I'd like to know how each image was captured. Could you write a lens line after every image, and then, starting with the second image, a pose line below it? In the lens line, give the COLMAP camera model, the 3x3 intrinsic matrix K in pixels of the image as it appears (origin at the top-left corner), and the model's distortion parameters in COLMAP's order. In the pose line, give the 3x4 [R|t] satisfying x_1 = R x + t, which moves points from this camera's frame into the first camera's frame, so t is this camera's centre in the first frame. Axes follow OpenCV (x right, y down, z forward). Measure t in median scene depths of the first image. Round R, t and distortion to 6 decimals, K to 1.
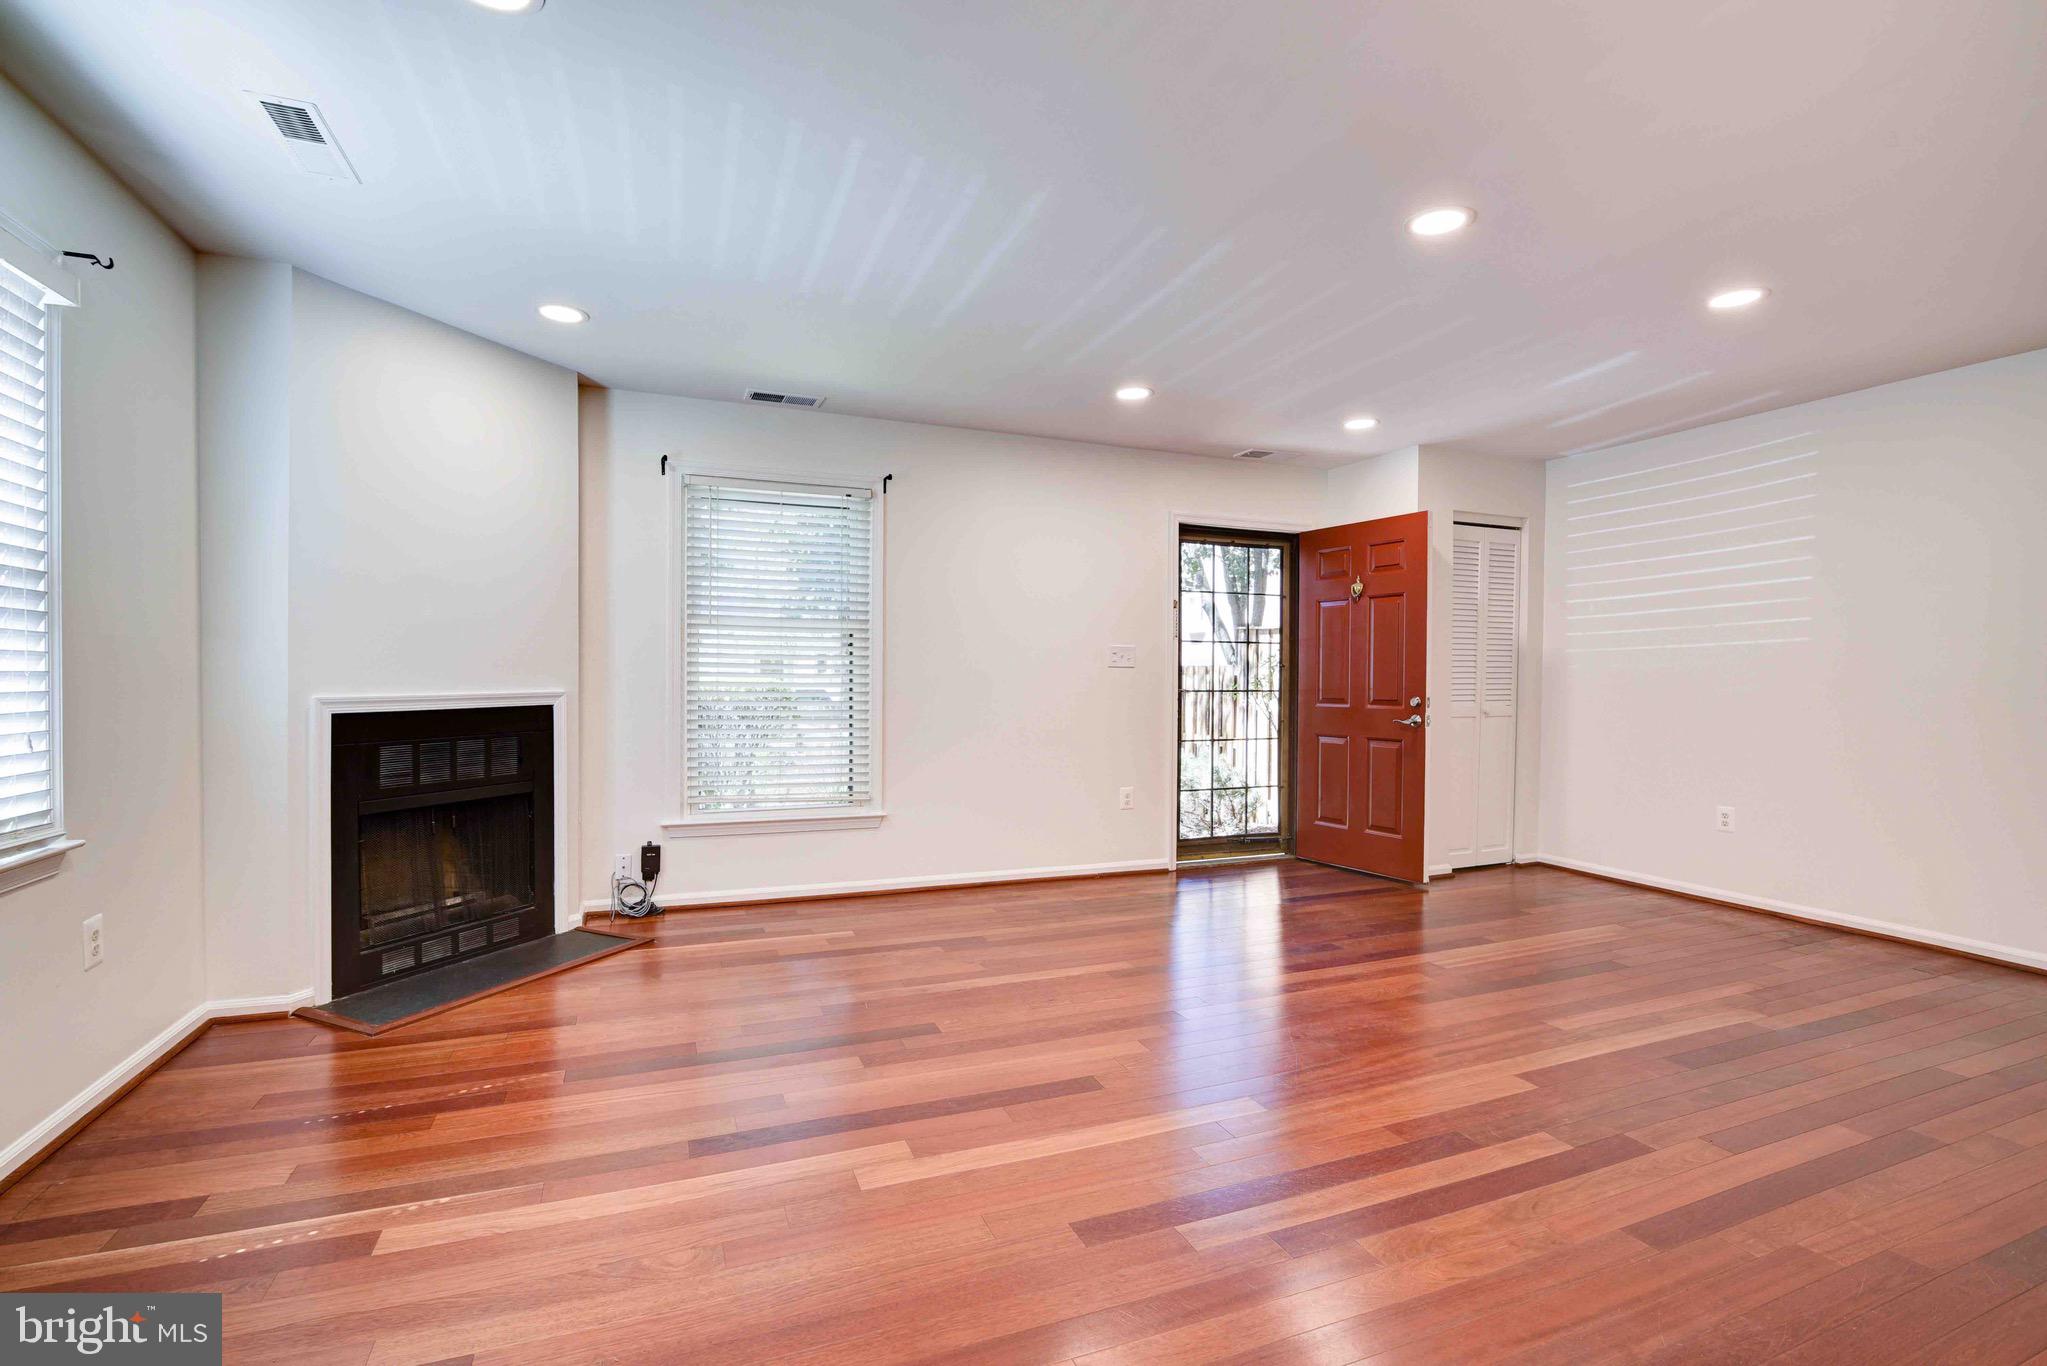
lens RADIAL K [[936.5, 0, 1027.9], [0, 936.5, 685.9], [0, 0, 1]] dist [-0.020069, 0.001388]
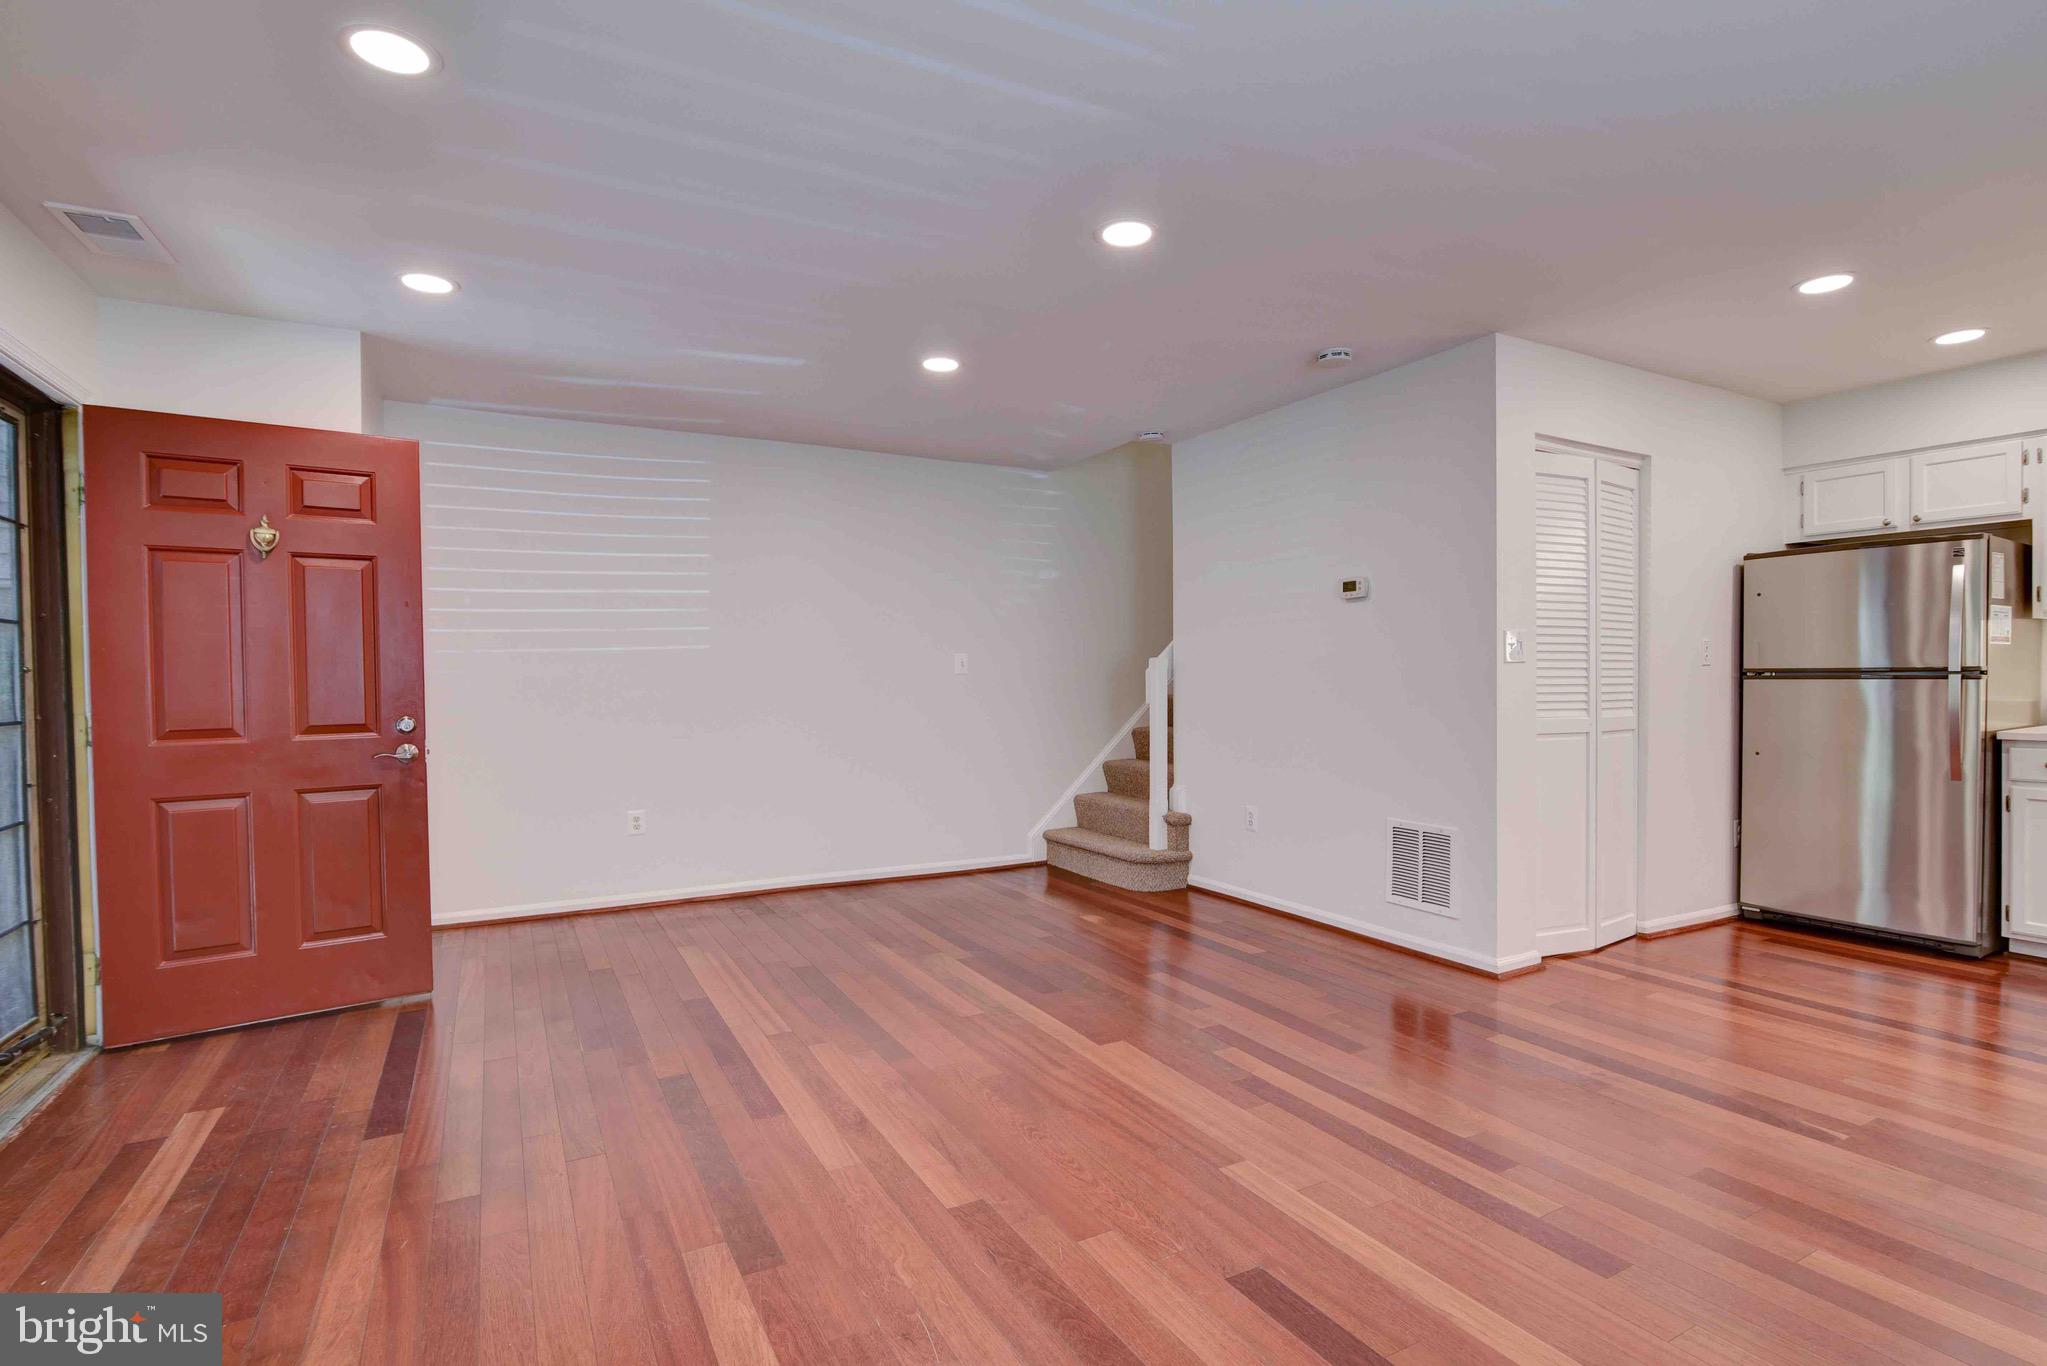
lens RADIAL K [[979.3, 0, 1022.4], [0, 979.3, 691.5], [0, 0, 1]] dist [-0.020381, 0.001784]
pose [[-0.105429, -0.020113, 0.994223, -0.367362], [0.021647, 0.999512, 0.022516, -0.014386], [-0.994191, 0.023896, -0.104942, 0.736549]]
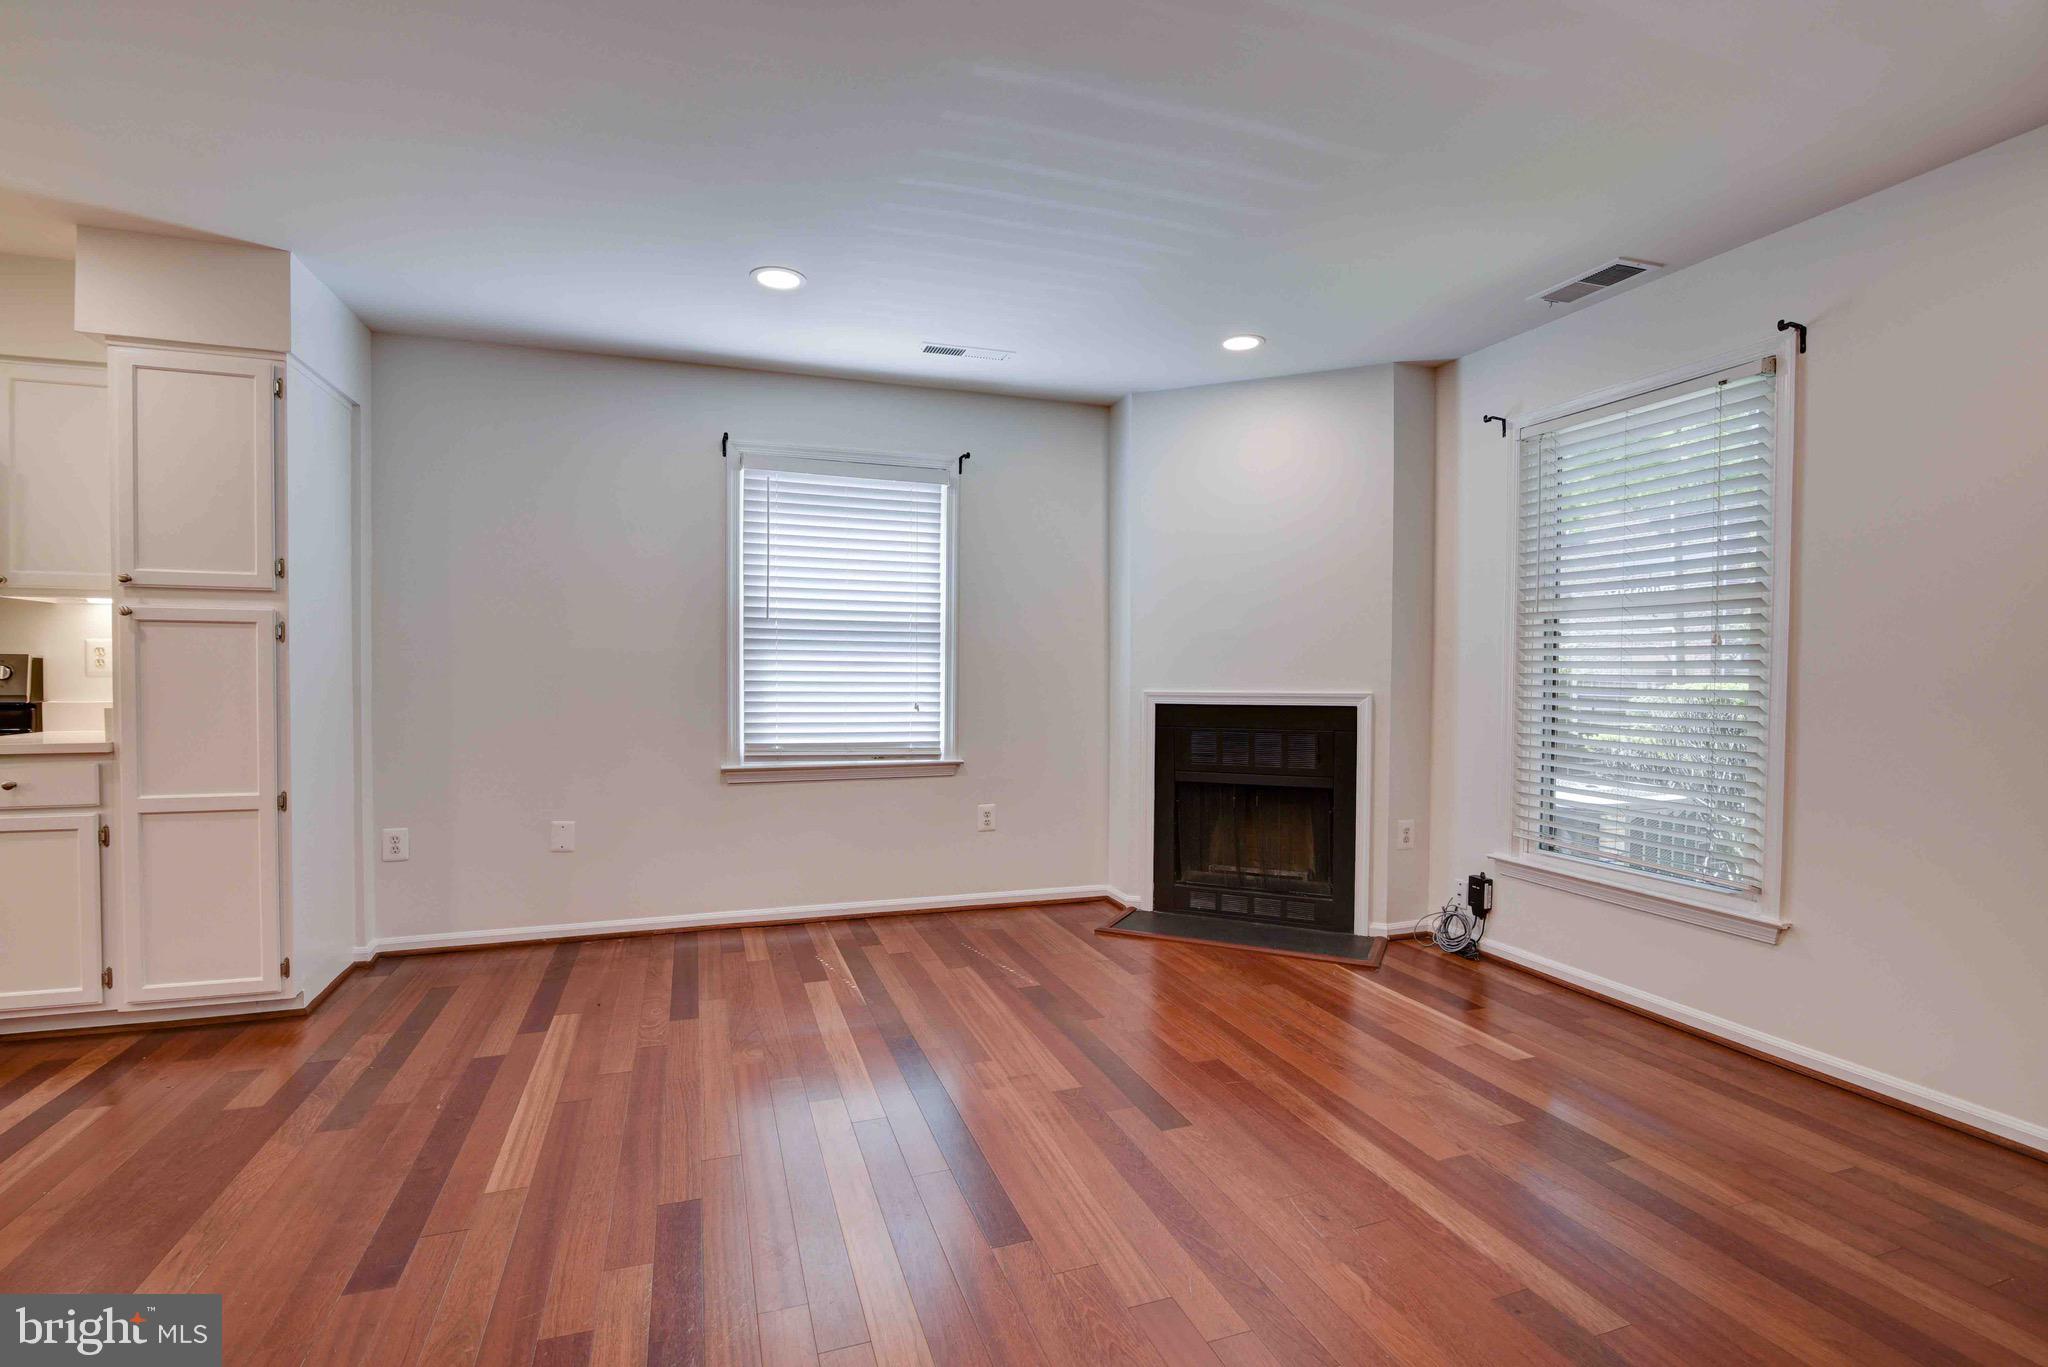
lens RADIAL K [[936.9, 0, 1024.2], [0, 936.9, 693.4], [0, 0, 1]] dist [-0.020069, 0.001388]
pose [[-0.050691, 0.015779, -0.998590, 0.466321], [-0.019020, 0.999679, 0.016761, -0.003747], [0.998533, 0.019843, -0.050374, 0.622085]]
